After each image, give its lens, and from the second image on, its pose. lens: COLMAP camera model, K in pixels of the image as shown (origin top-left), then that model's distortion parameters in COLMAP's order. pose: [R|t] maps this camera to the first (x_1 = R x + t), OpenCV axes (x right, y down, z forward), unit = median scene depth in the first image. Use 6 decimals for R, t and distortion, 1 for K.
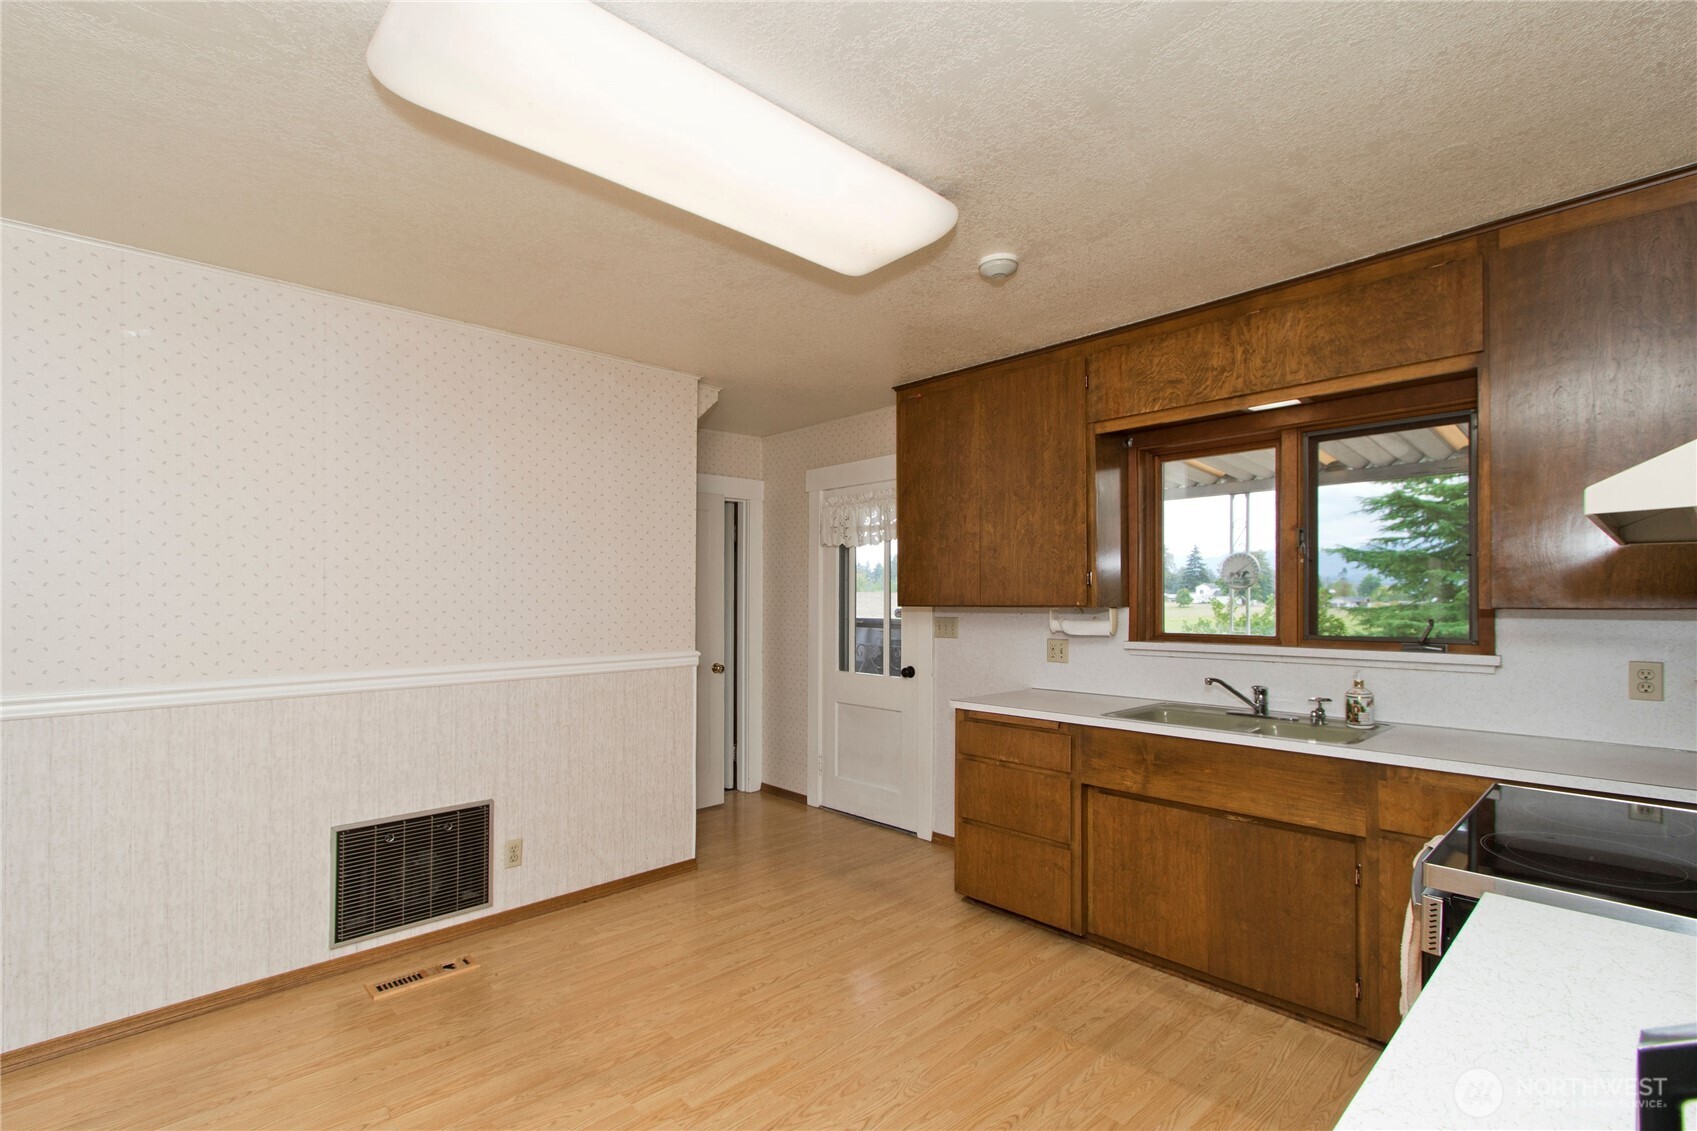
lens RADIAL K [[775.2, 0, 824.9], [0, 775.2, 580.0], [0, 0, 1]] dist [0.004901, -0.001073]
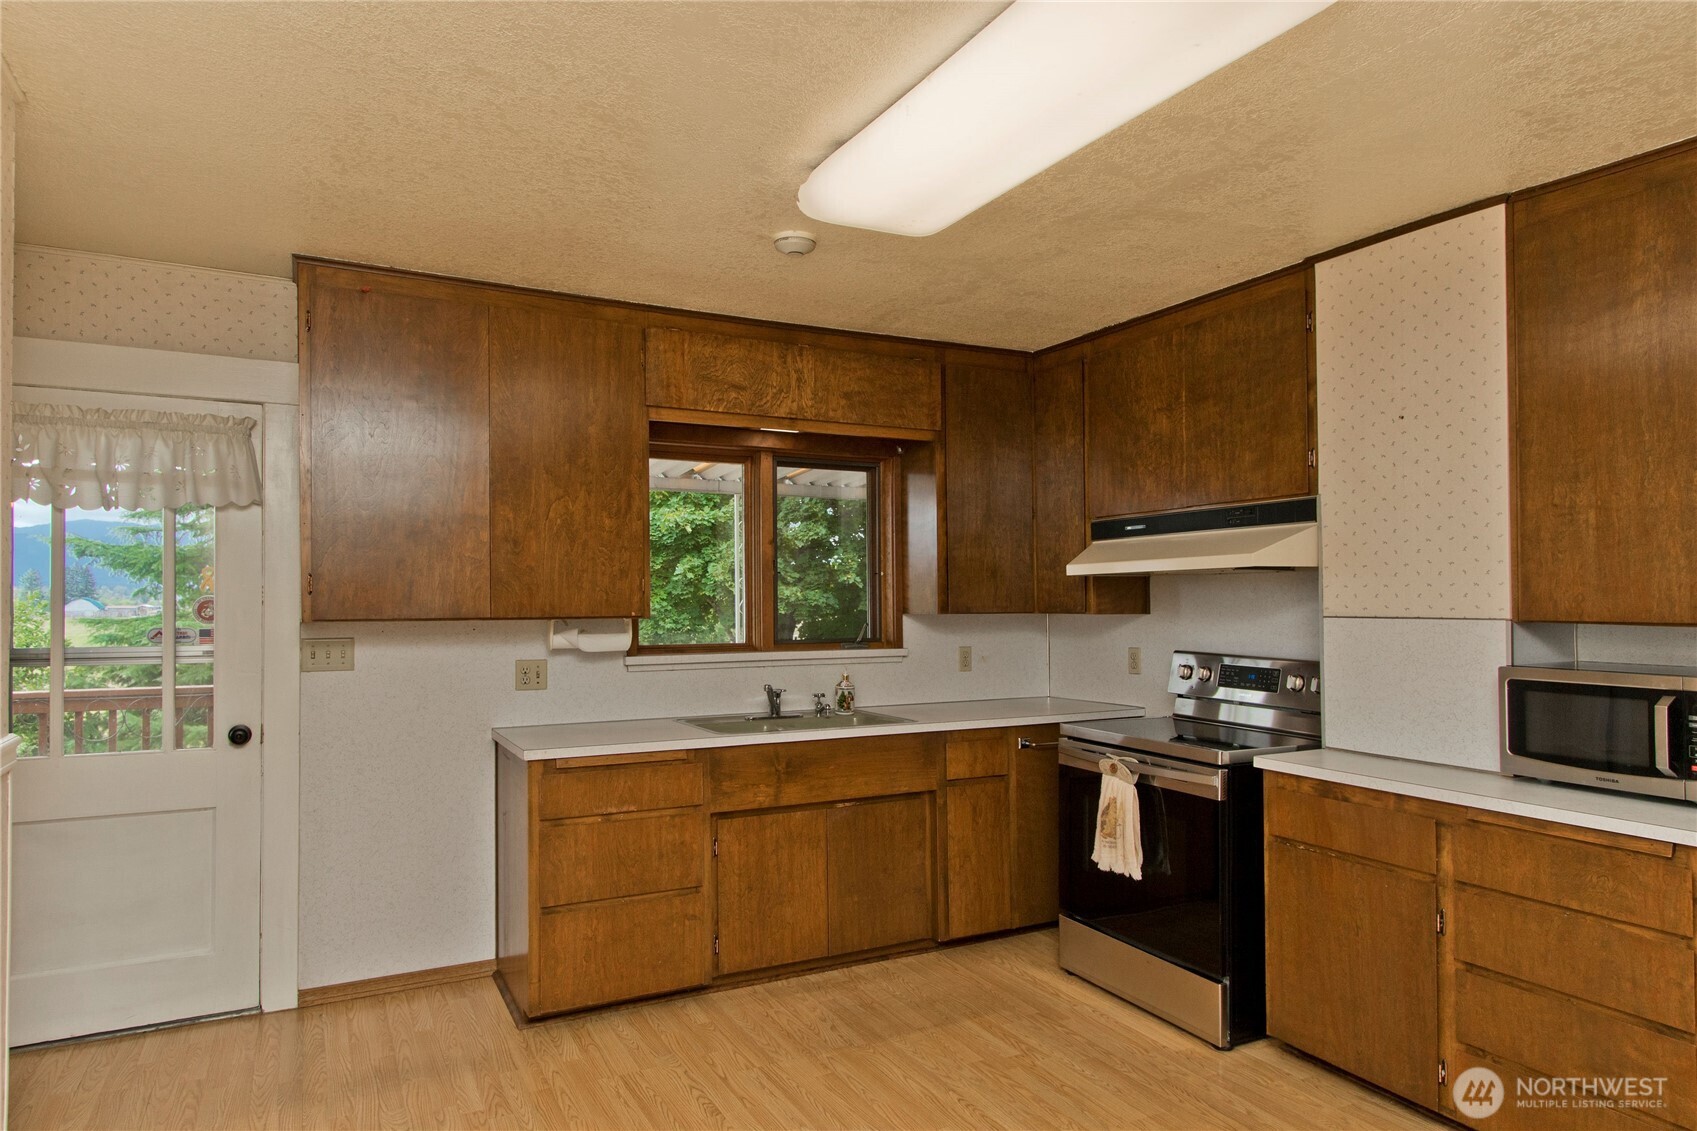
lens RADIAL K [[1038.1, 0, 850.7], [0, 1038.1, 564.4], [0, 0, 1]] dist [0.008630, -0.004418]
pose [[0.251450, 0.036074, 0.967198, -0.819272], [-0.021172, 0.999271, -0.031766, 0.008477], [-0.967639, -0.012490, 0.252031, 0.552342]]
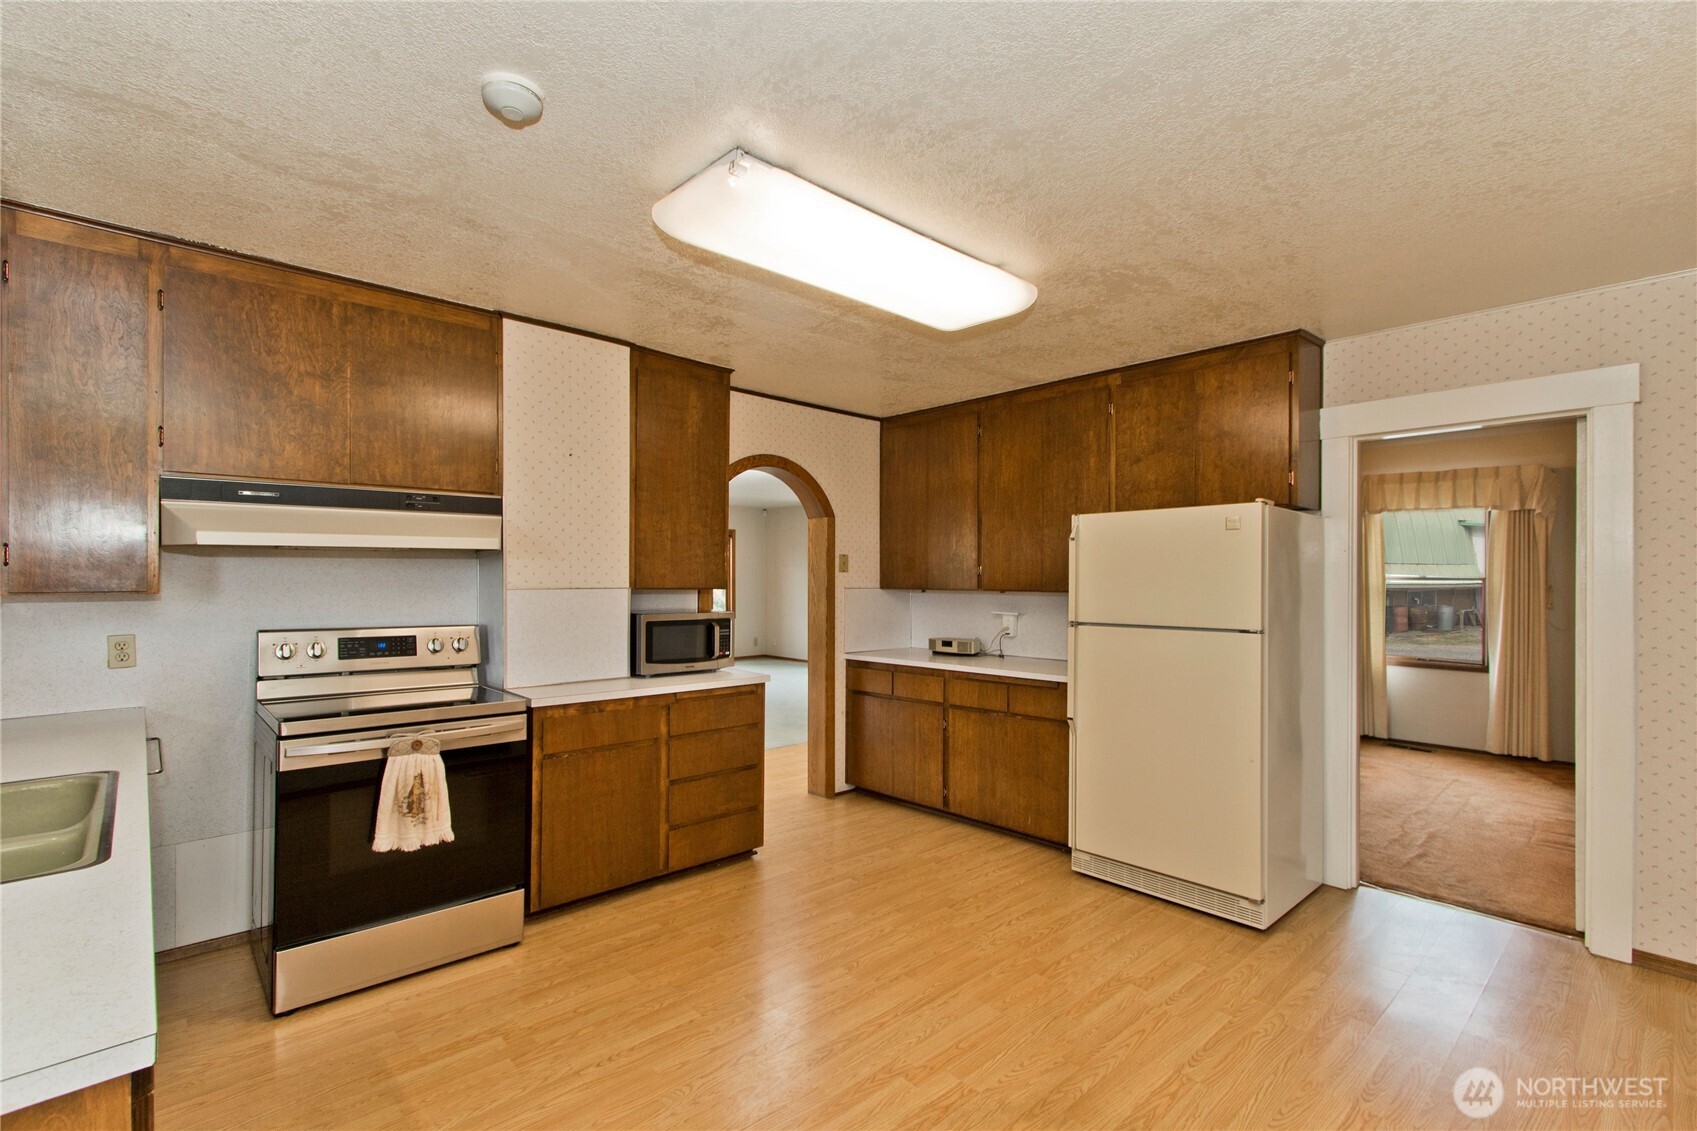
lens RADIAL K [[775.2, 0, 837.5], [0, 775.2, 556.1], [0, 0, 1]] dist [0.004901, -0.001073]
pose [[-0.999983, -0.002568, -0.005291, -0.055372], [-0.002324, 0.998950, -0.045764, 0.021281], [0.005403, -0.045751, -0.998938, 1.463452]]
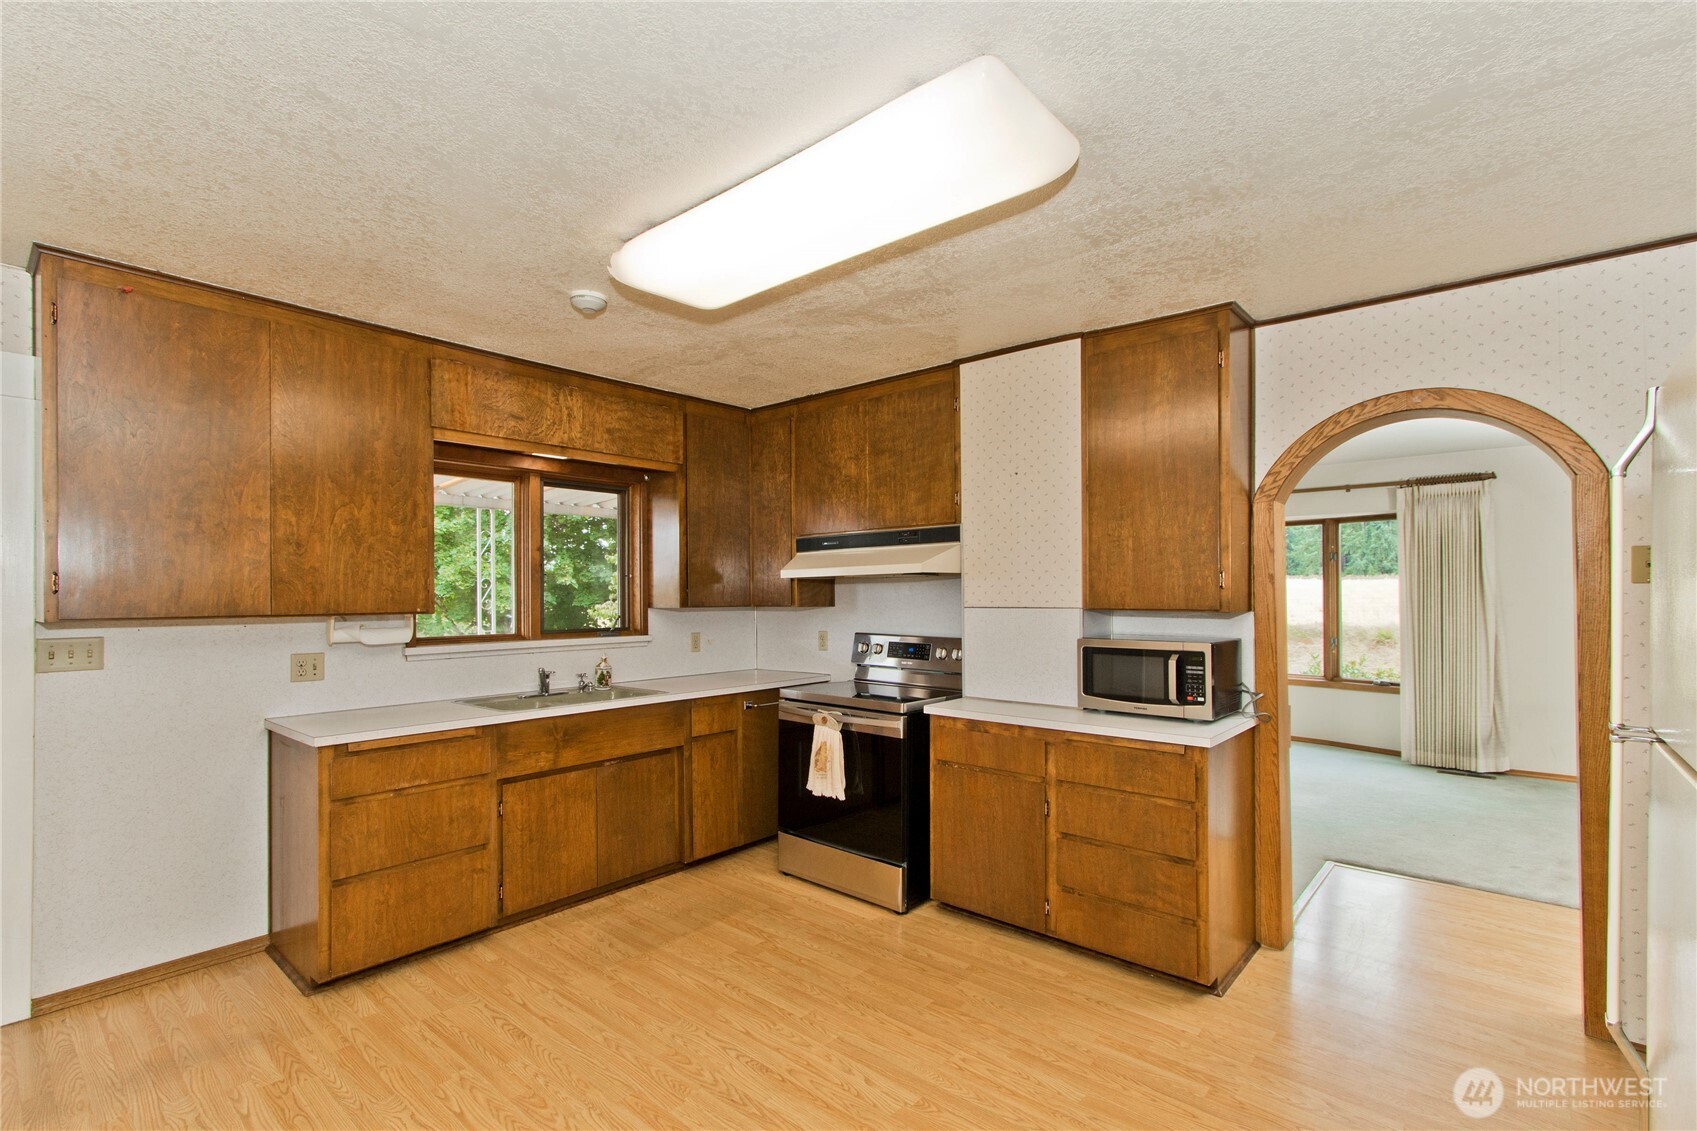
lens RADIAL K [[775.2, 0, 853.3], [0, 775.2, 573.3], [0, 0, 1]] dist [0.004901, -0.001073]
pose [[-0.120418, 0.031776, 0.992215, -0.795686], [-0.017065, 0.999274, -0.034073, 0.009855], [-0.992577, -0.021035, -0.119788, 0.663736]]
